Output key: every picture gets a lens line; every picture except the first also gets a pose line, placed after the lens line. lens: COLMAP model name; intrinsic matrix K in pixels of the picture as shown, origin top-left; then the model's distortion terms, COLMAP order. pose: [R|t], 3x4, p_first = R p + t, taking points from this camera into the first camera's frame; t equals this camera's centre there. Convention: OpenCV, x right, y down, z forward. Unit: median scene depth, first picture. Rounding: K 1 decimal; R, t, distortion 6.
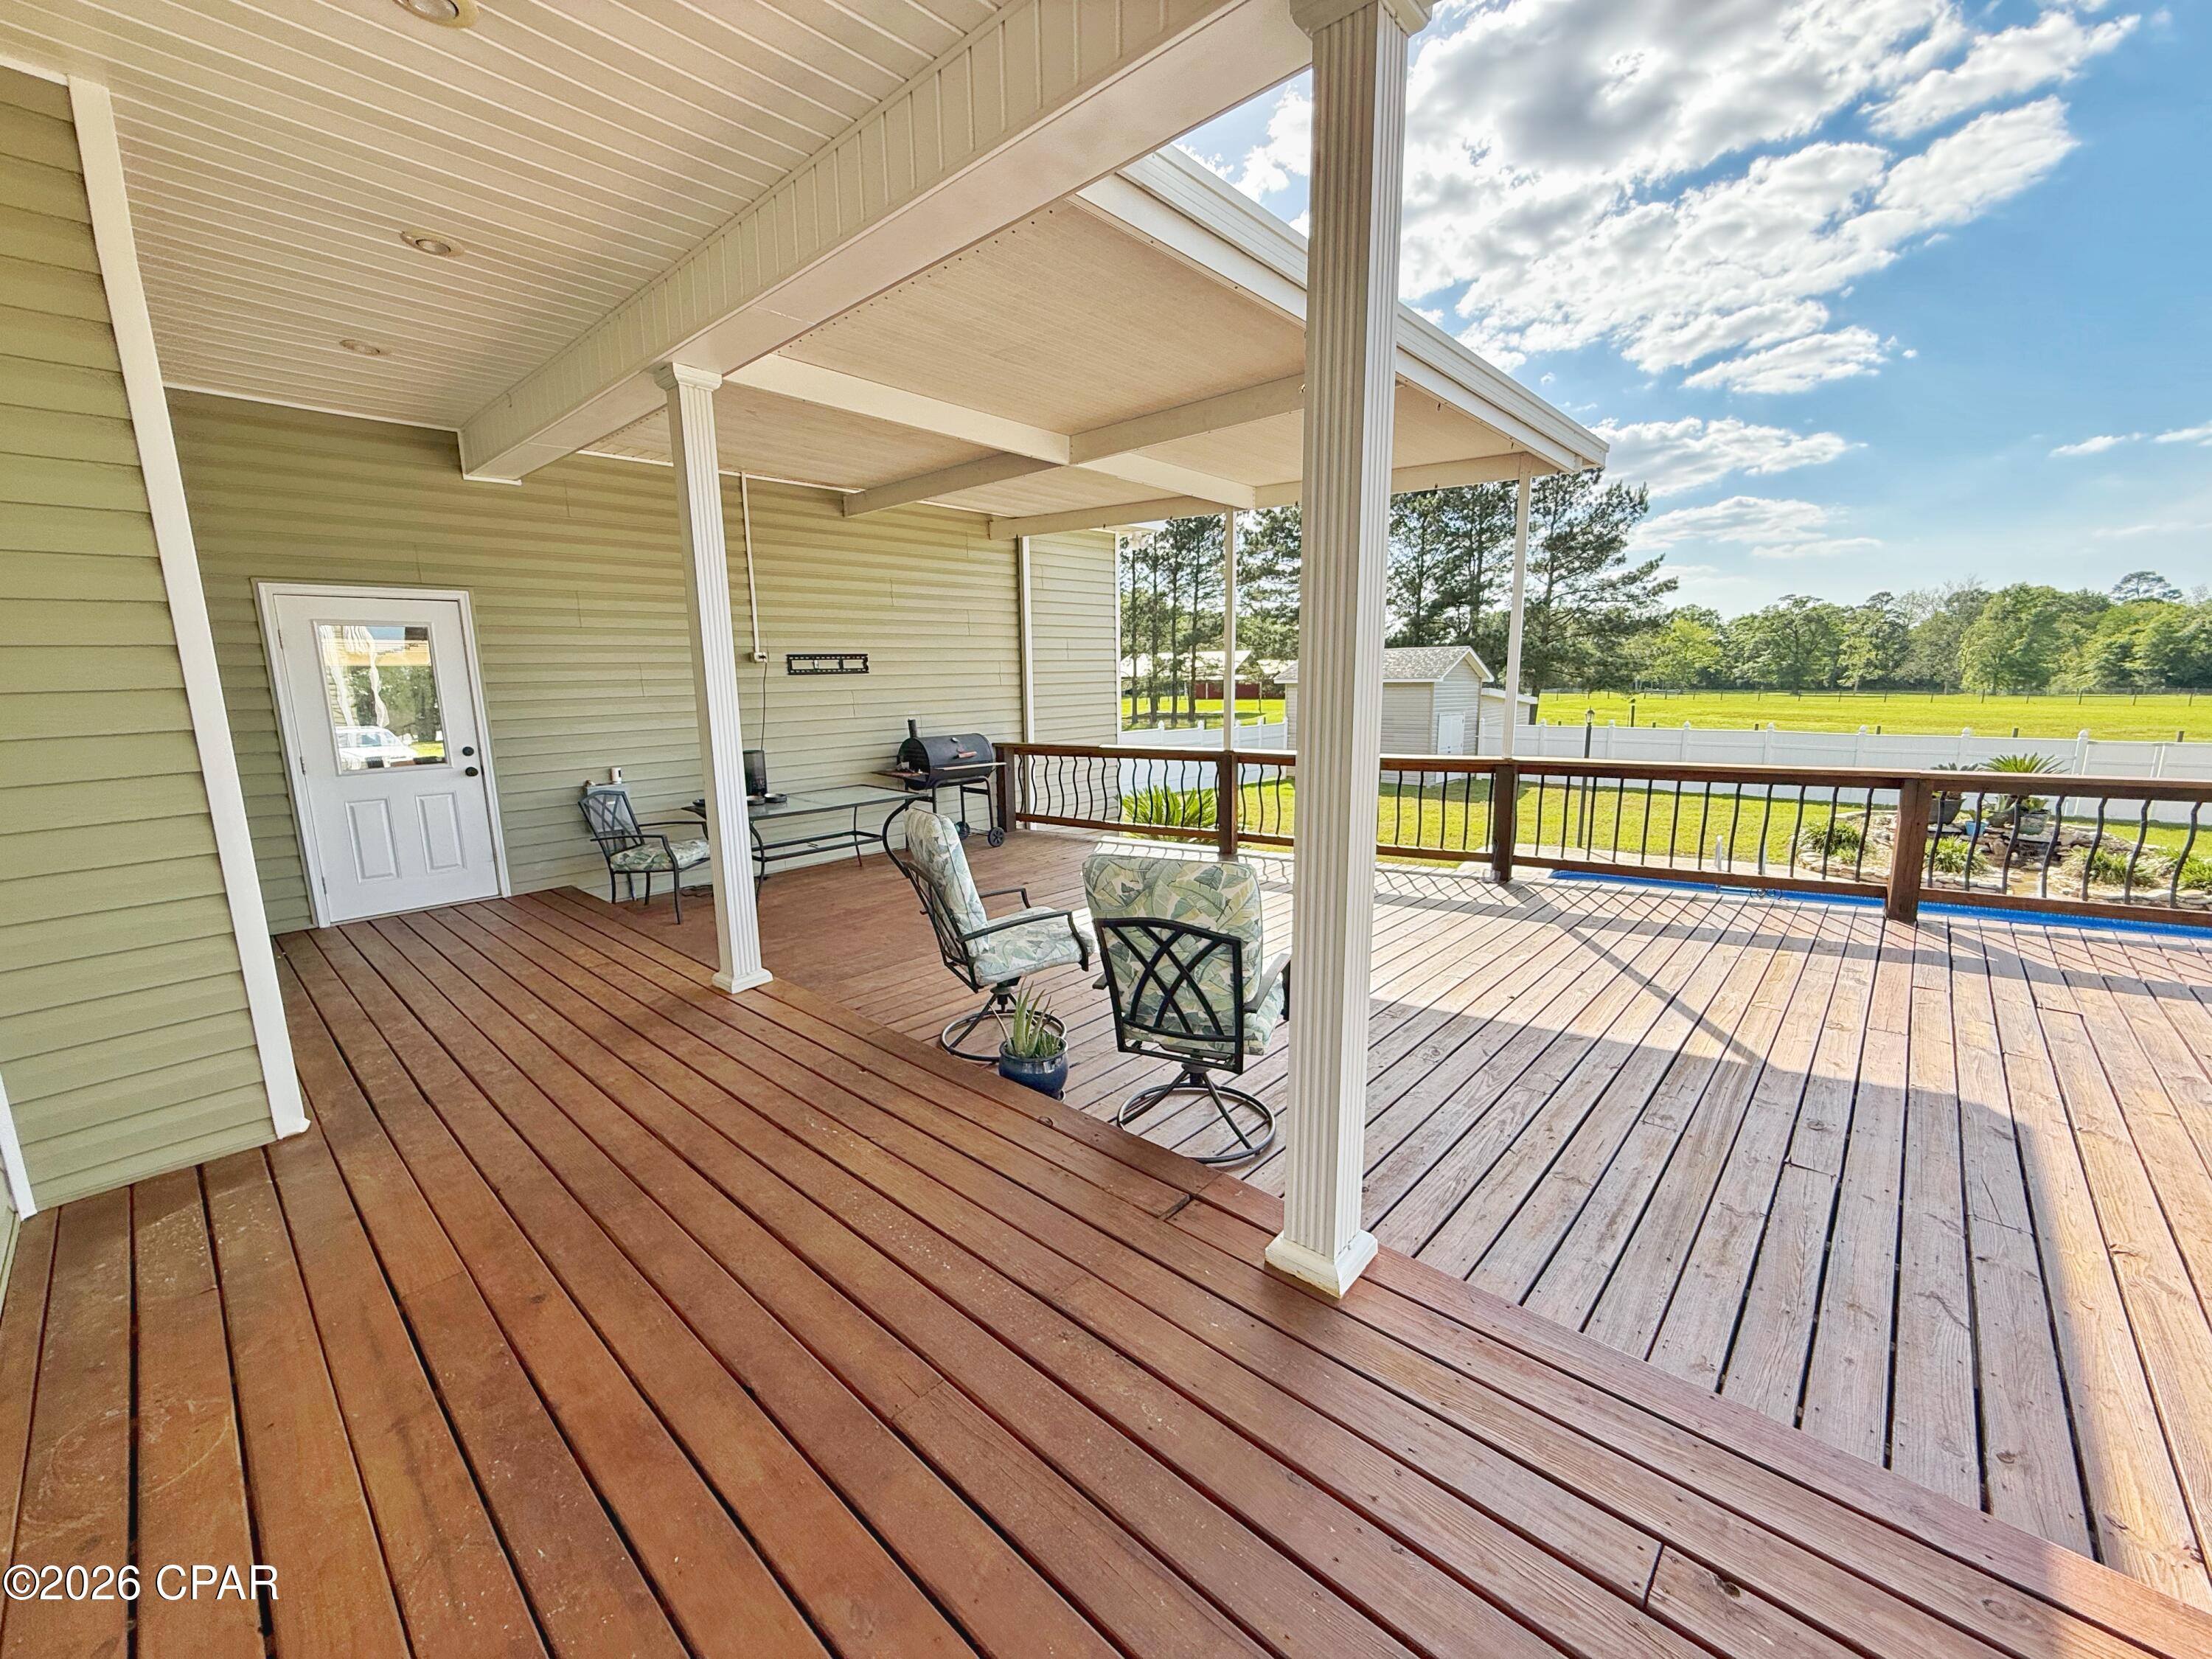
lens RADIAL K [[885.9, 0, 1097.4], [0, 885.9, 828.9], [0, 0, 1]] dist [0.000779, -0.000530]
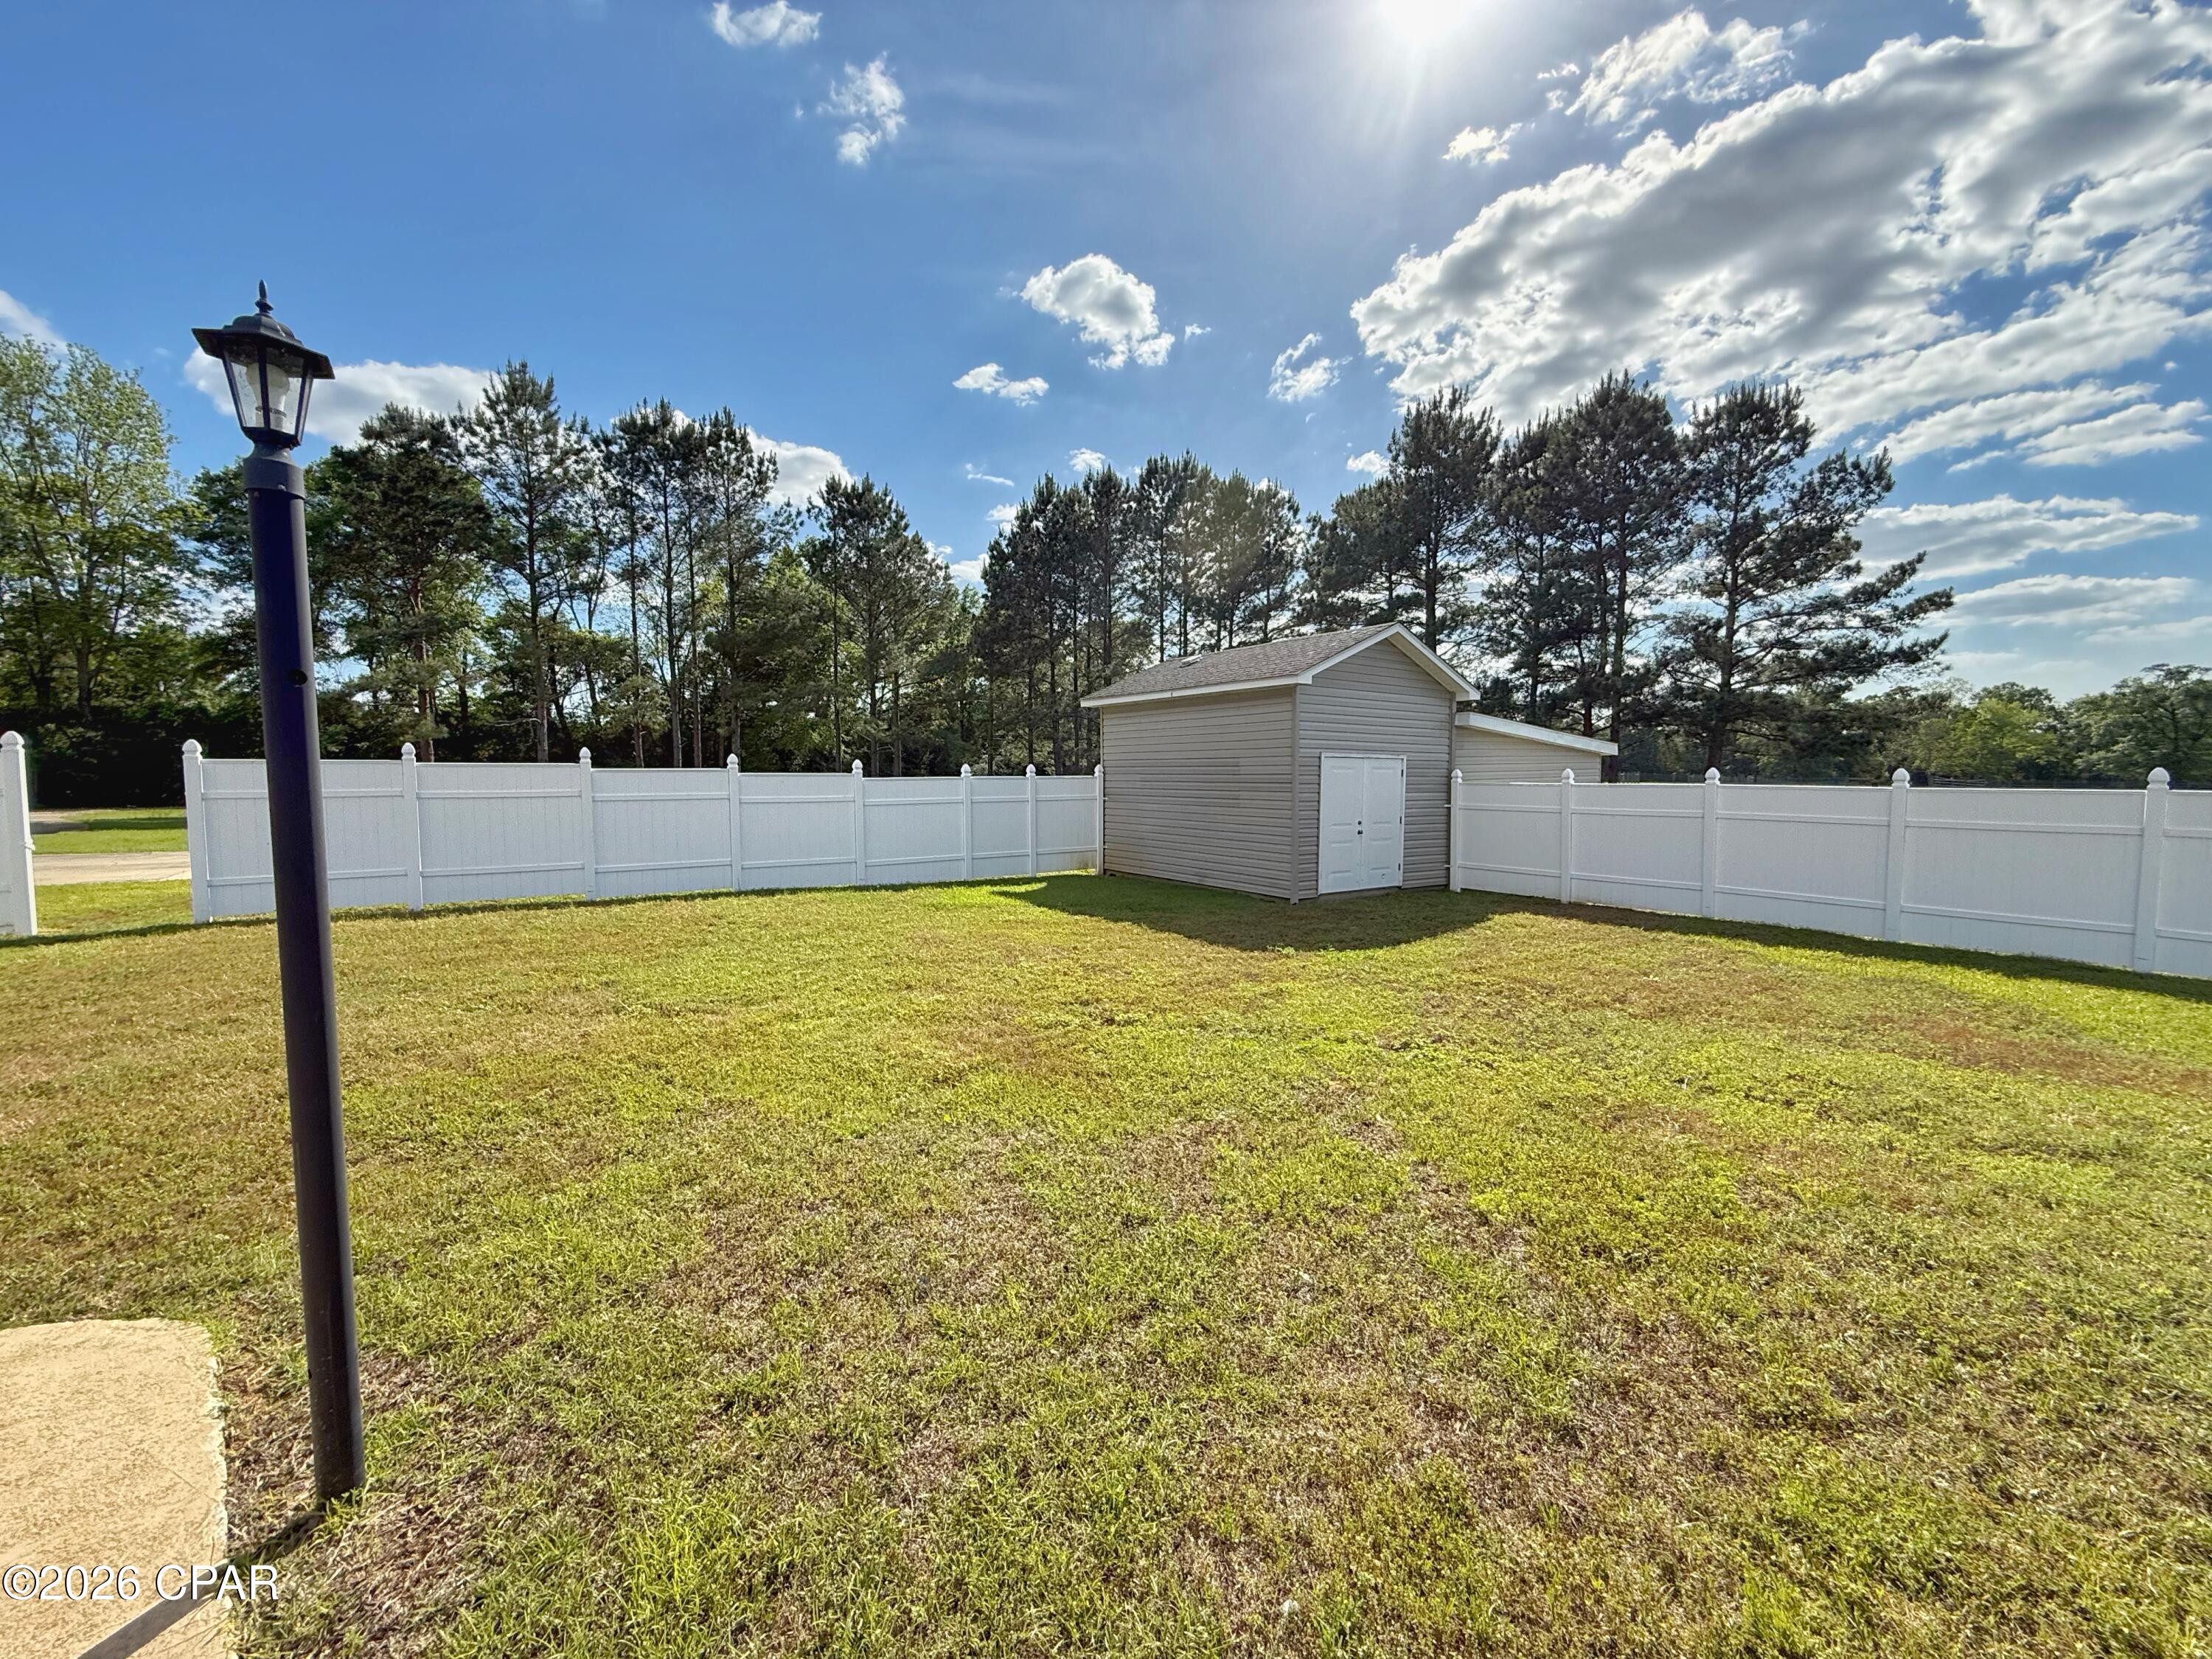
lens RADIAL K [[885.9, 0, 1097.4], [0, 885.9, 828.9], [0, 0, 1]] dist [0.000779, -0.000530]
pose [[0.975849, 0.024935, -0.217017, 0.192085], [-0.046972, 0.994177, -0.096987, -0.019489], [0.213335, 0.104838, 0.971338, 0.260837]]
